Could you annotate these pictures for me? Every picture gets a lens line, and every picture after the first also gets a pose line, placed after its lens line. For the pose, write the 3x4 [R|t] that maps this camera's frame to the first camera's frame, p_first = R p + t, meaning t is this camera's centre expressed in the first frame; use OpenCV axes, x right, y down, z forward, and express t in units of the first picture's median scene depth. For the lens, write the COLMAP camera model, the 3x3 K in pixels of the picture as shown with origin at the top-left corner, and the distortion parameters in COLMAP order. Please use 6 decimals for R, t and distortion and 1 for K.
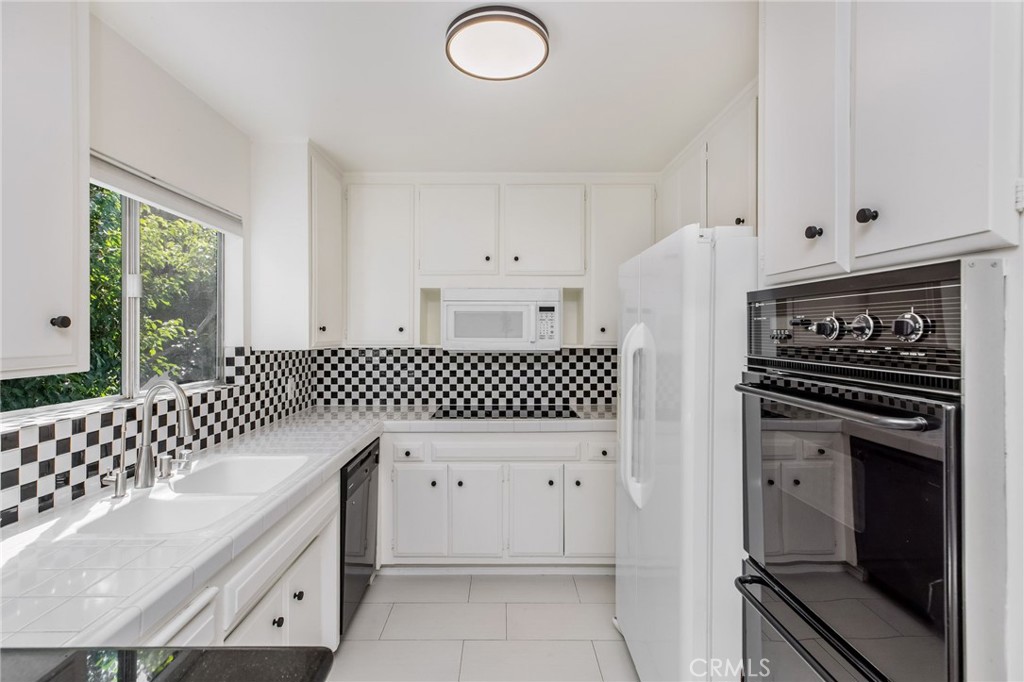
lens RADIAL K [[481.0, 0, 508.4], [0, 481.0, 332.5], [0, 0, 1]] dist [0.006442, 0.001028]
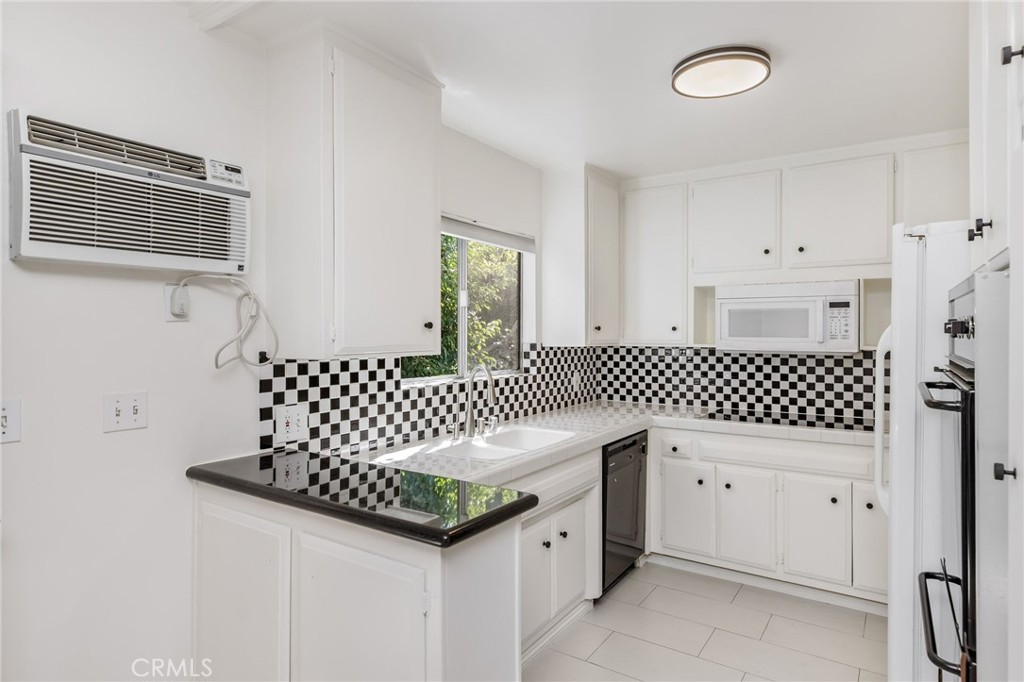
lens RADIAL K [[567.2, 0, 512.0], [0, 567.2, 341.0], [0, 0, 1]] dist [-0.001791, -0.000082]
pose [[0.832203, 0.009166, -0.554396, 0.168424], [-0.000069, 0.999865, 0.016428, 0.000280], [0.554472, -0.013633, 0.832091, -0.196030]]
